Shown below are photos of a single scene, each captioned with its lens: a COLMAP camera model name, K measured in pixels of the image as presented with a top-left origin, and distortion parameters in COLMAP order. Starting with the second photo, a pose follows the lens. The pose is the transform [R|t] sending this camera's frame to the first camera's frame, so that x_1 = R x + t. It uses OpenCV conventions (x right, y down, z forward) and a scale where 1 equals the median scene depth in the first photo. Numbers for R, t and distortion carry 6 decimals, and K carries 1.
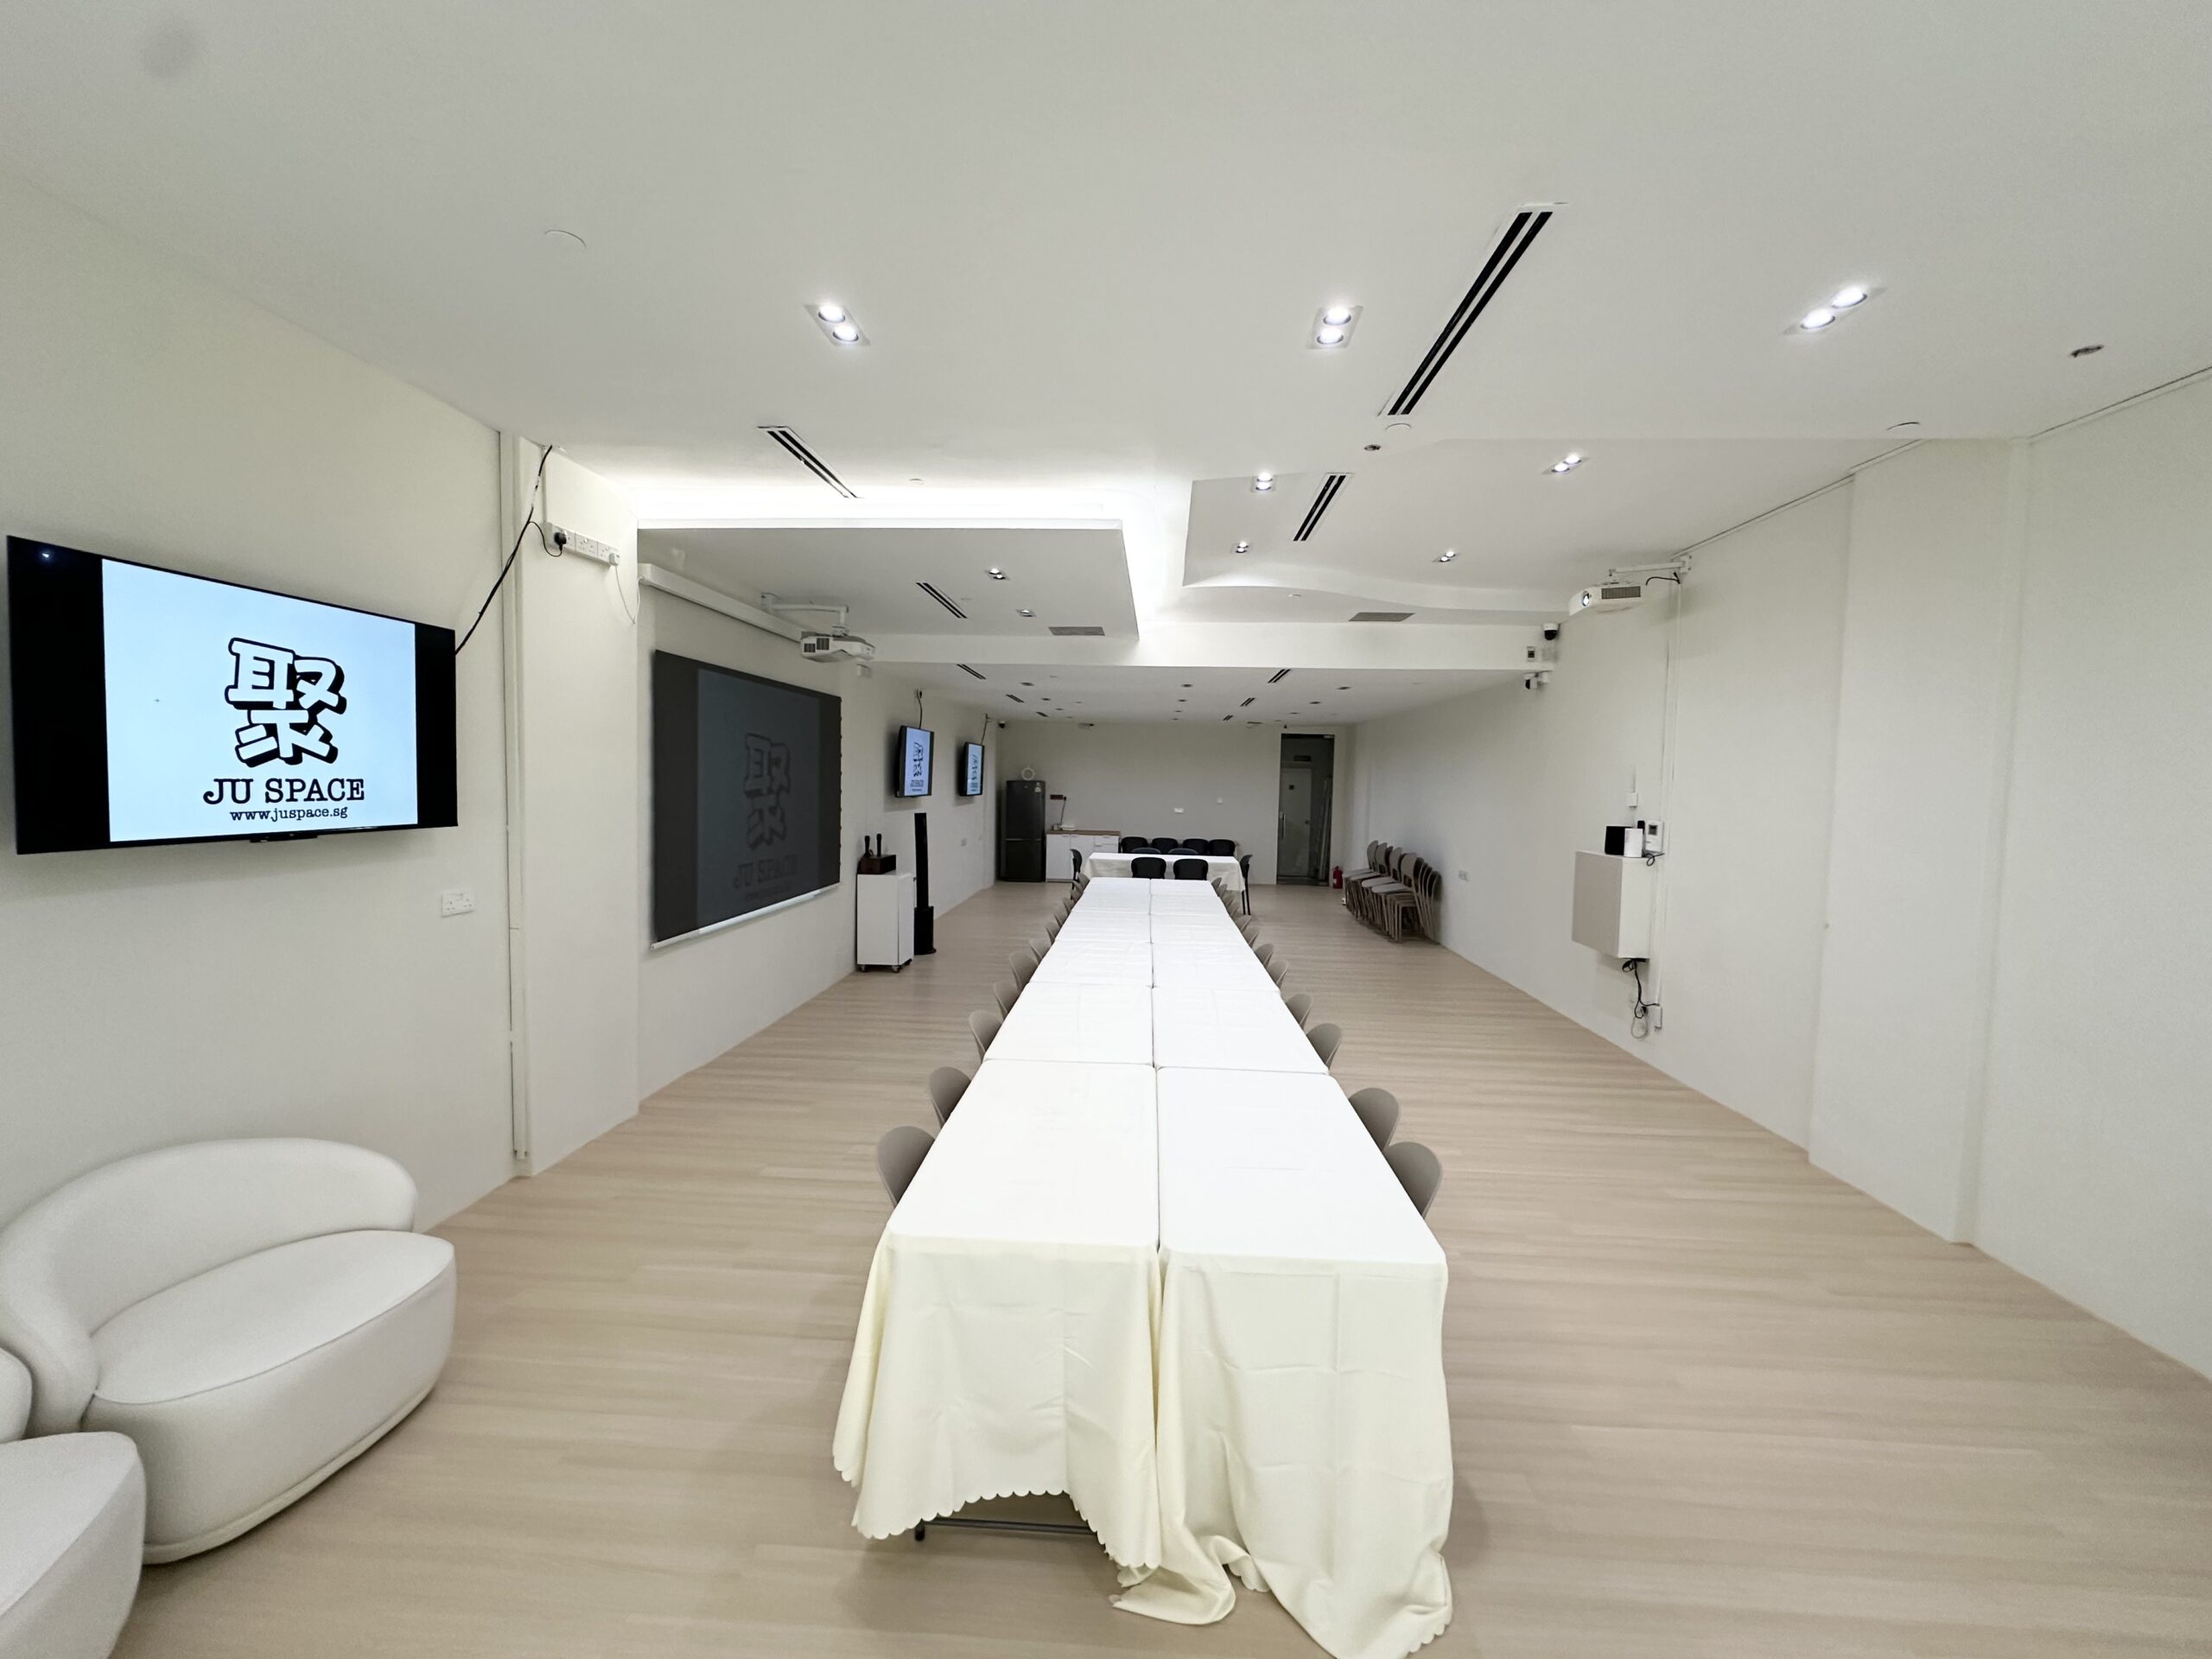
lens RADIAL K [[877.2, 0, 1103.5], [0, 877.2, 826.7], [0, 0, 1]] dist [-0.004871, 0.000544]
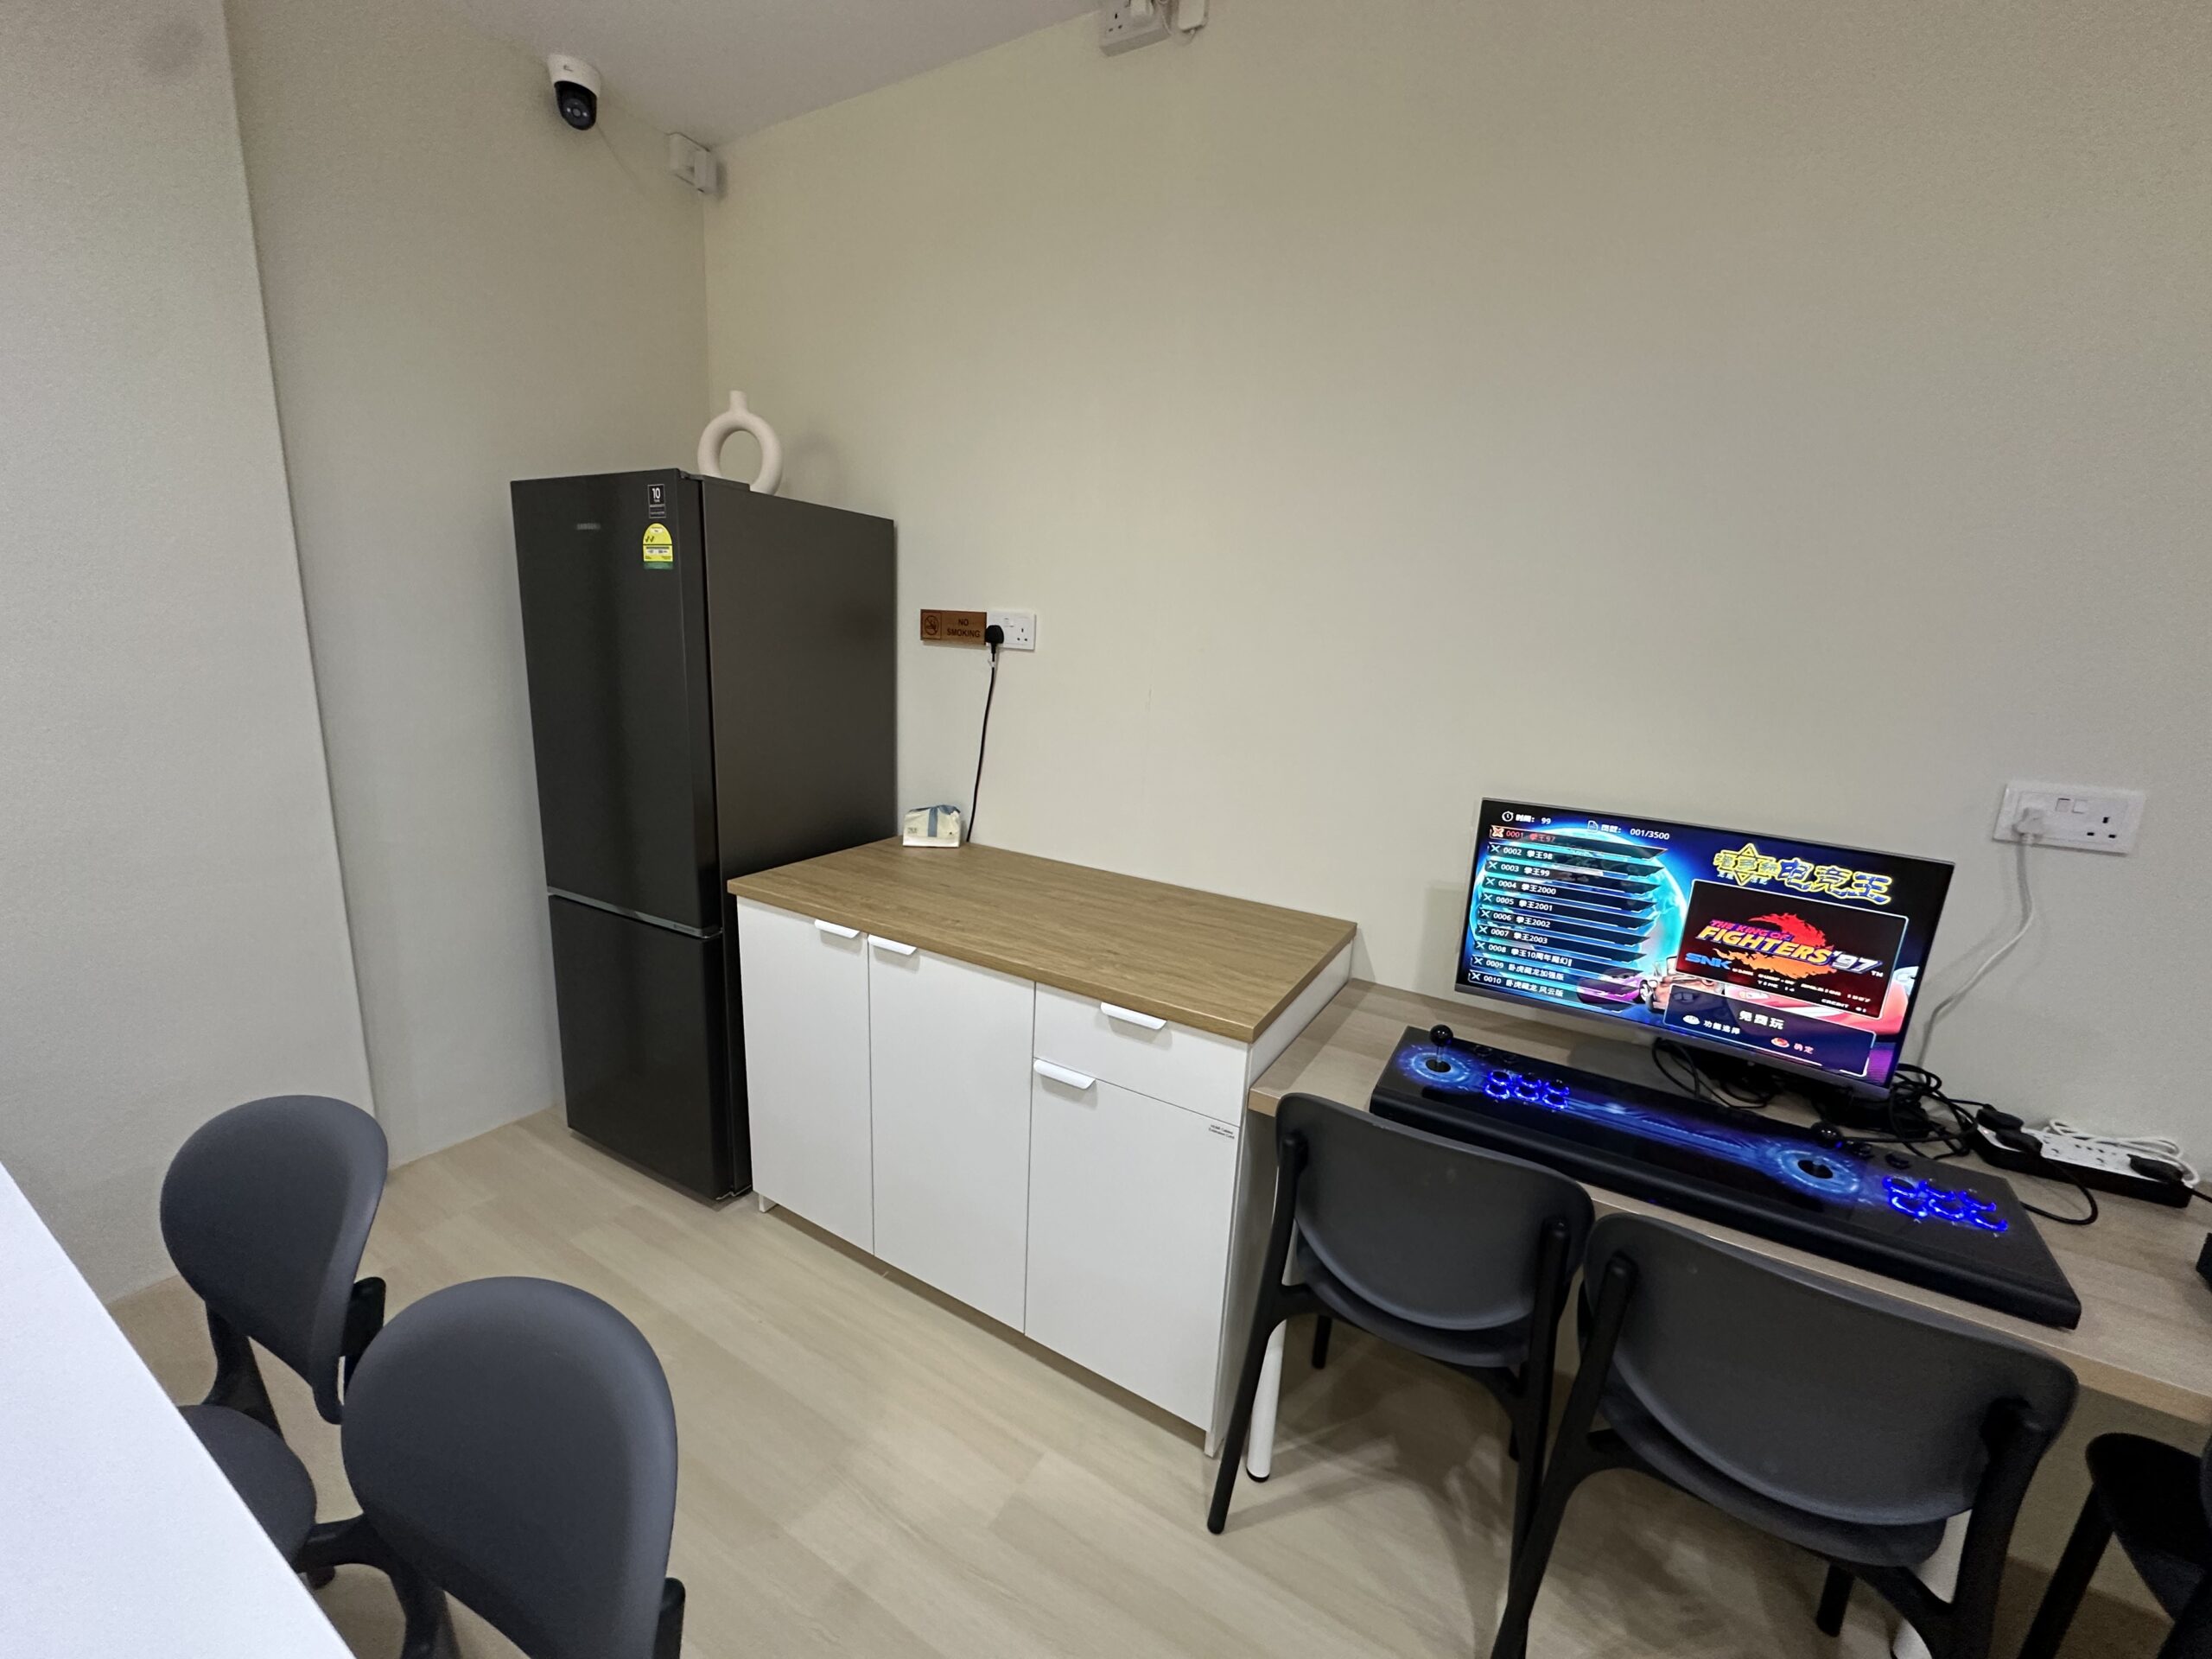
lens RADIAL K [[877.2, 0, 1105.2], [0, 877.2, 833.7], [0, 0, 1]] dist [-0.004871, 0.000544]
pose [[0.881696, 0.127826, -0.454173, 0.115273], [-0.060650, 0.985321, 0.159576, -0.069699], [0.467904, -0.113151, 0.876506, 2.489801]]
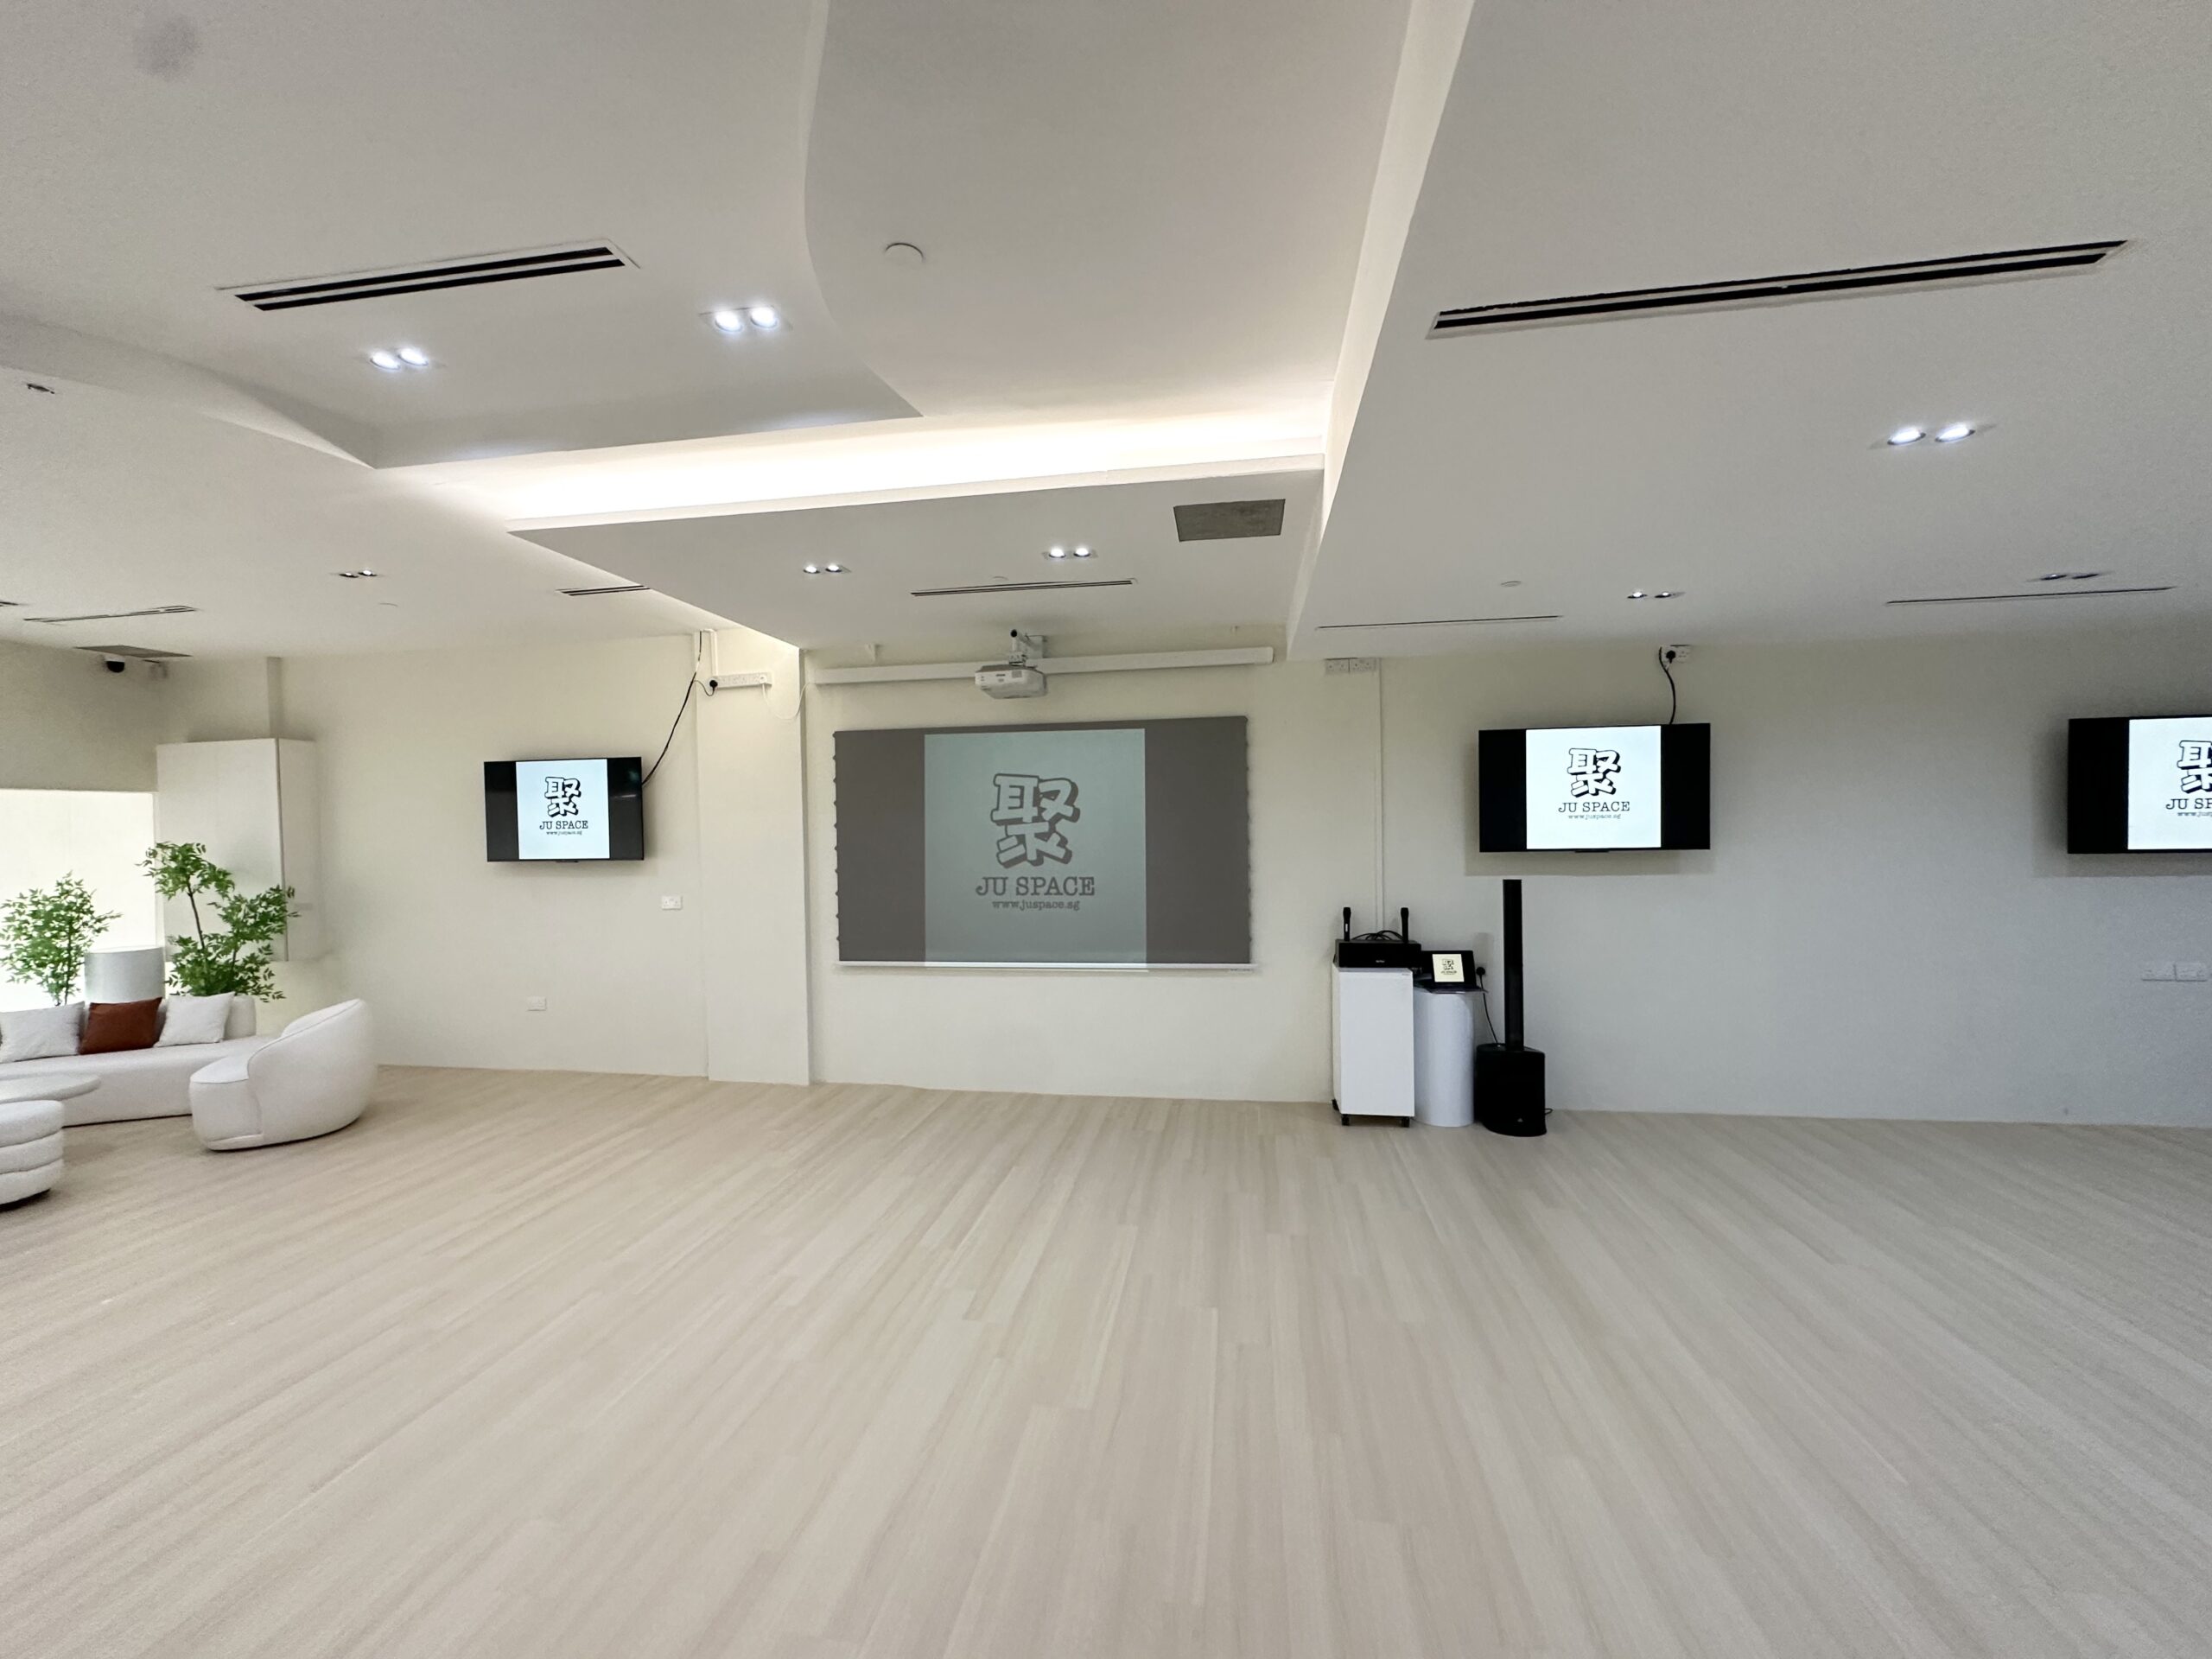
lens RADIAL K [[877.2, 0, 1106.1], [0, 877.2, 827.9], [0, 0, 1]] dist [-0.004871, 0.000544]
pose [[-0.094420, -0.013695, -0.995438, 0.611447], [-0.039757, 0.999160, -0.009975, -0.053325], [0.994738, 0.038634, -0.094886, 1.273622]]
